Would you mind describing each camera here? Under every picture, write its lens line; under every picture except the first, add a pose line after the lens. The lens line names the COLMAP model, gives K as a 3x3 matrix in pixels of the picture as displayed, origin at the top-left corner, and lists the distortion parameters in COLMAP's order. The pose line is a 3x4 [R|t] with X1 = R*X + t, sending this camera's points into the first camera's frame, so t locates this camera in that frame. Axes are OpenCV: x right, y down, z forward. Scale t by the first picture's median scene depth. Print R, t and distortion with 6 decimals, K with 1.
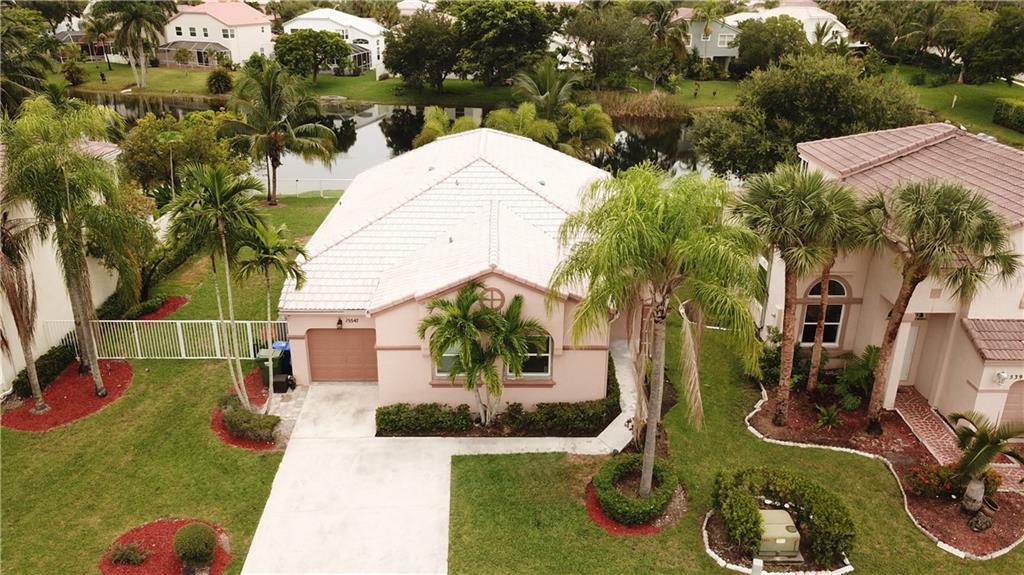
lens RADIAL K [[785.1, 0, 512.4], [0, 785.1, 279.8], [0, 0, 1]] dist [-0.004277, 0.006782]
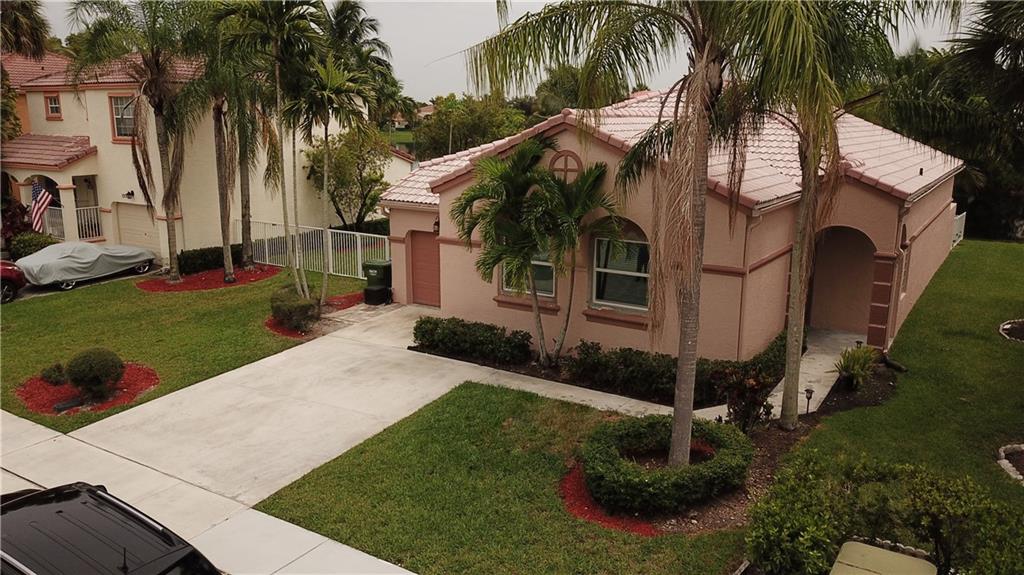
lens RADIAL K [[785.1, 0, 514.2], [0, 785.1, 284.2], [0, 0, 1]] dist [-0.004277, 0.006782]
pose [[0.834633, 0.112871, -0.539118, 0.304085], [-0.195581, 0.975728, -0.098508, 0.191179], [0.514914, 0.187659, 0.836450, 0.411988]]
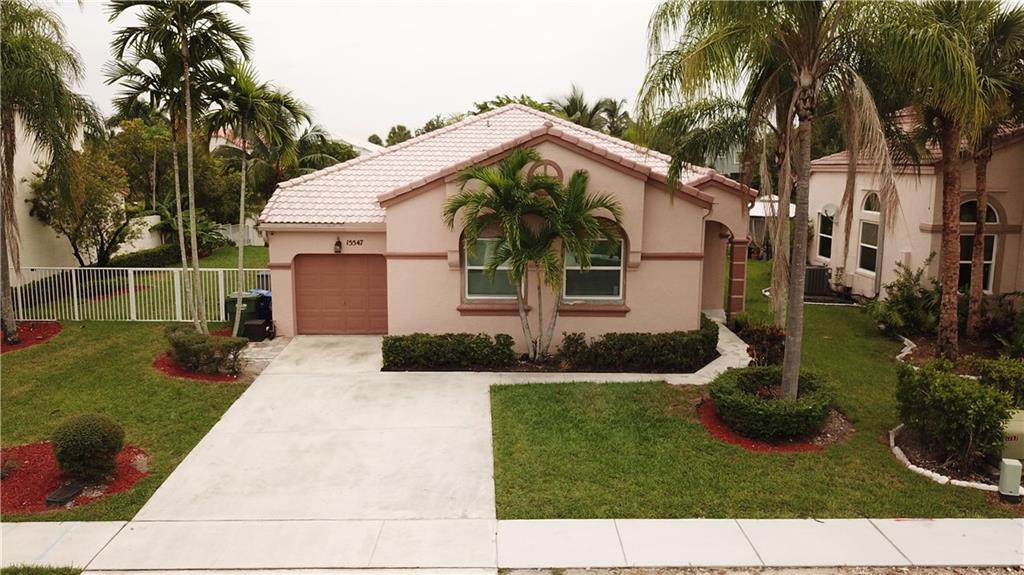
lens RADIAL K [[785.1, 0, 513.4], [0, 785.1, 287.7], [0, 0, 1]] dist [-0.004277, 0.006782]
pose [[0.999981, -0.001492, -0.006058, -0.050199], [0.000231, 0.979163, -0.203076, 0.267367], [0.006234, 0.203070, 0.979144, 0.289673]]
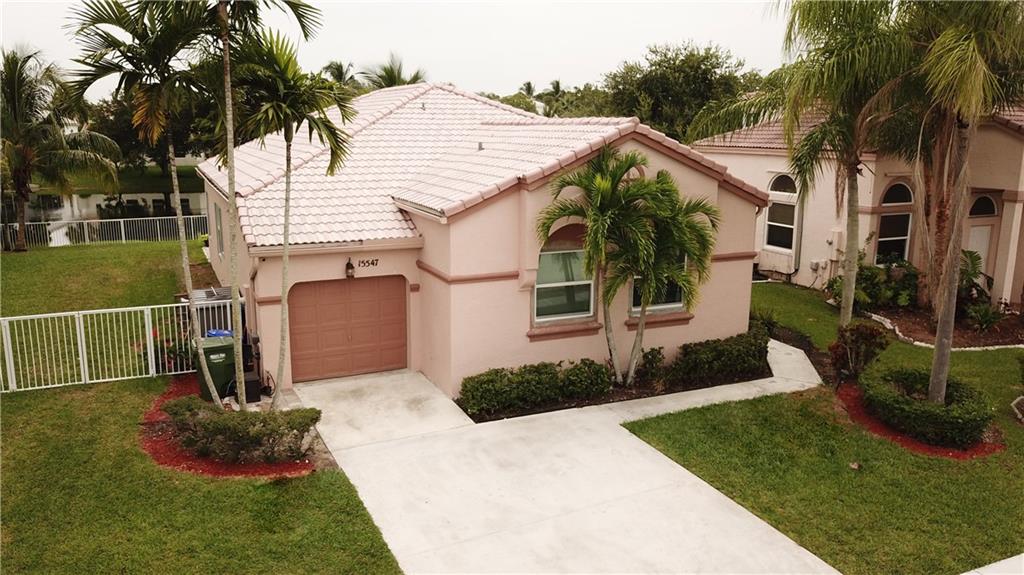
lens RADIAL K [[785.1, 0, 510.7], [0, 785.1, 288.1], [0, 0, 1]] dist [-0.004277, 0.006782]
pose [[0.918249, -0.086563, 0.386426, -0.365545], [0.145094, 0.981501, -0.124915, 0.175940], [-0.368465, 0.170771, 0.913822, 0.435600]]
